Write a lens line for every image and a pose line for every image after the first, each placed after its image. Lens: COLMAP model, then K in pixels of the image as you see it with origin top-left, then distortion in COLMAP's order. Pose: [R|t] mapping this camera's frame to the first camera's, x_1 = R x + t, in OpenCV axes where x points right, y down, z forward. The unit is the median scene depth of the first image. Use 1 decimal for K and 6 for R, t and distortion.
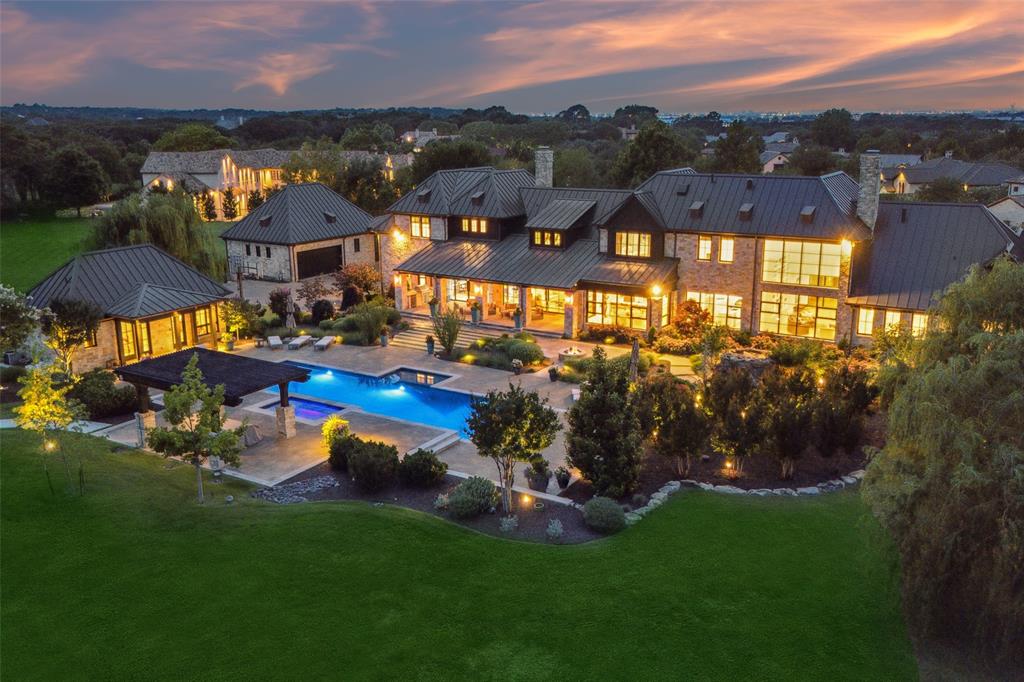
lens RADIAL K [[832.5, 0, 512.0], [0, 832.5, 341.0], [0, 0, 1]] dist [0.000317, 0.002031]
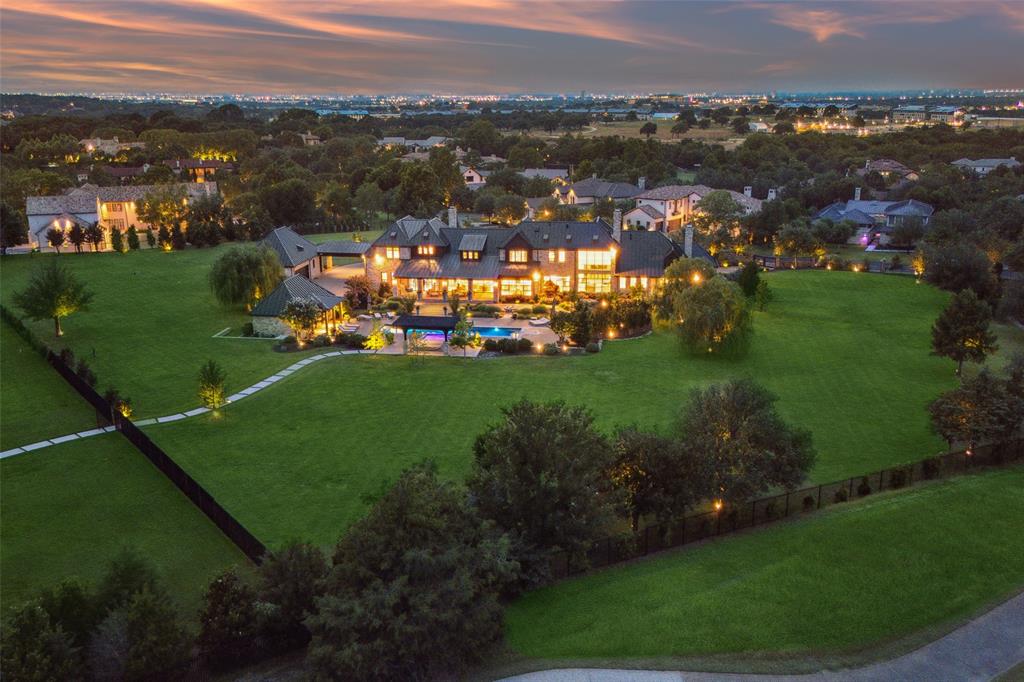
lens RADIAL K [[710.0, 0, 512.0], [0, 710.0, 341.0], [0, 0, 1]] dist [-0.002132, -0.000931]
pose [[0.921273, -0.111569, 0.372569, -0.576525], [0.100515, 0.993727, 0.049031, 0.008861], [-0.375702, -0.007722, 0.926708, -0.683079]]
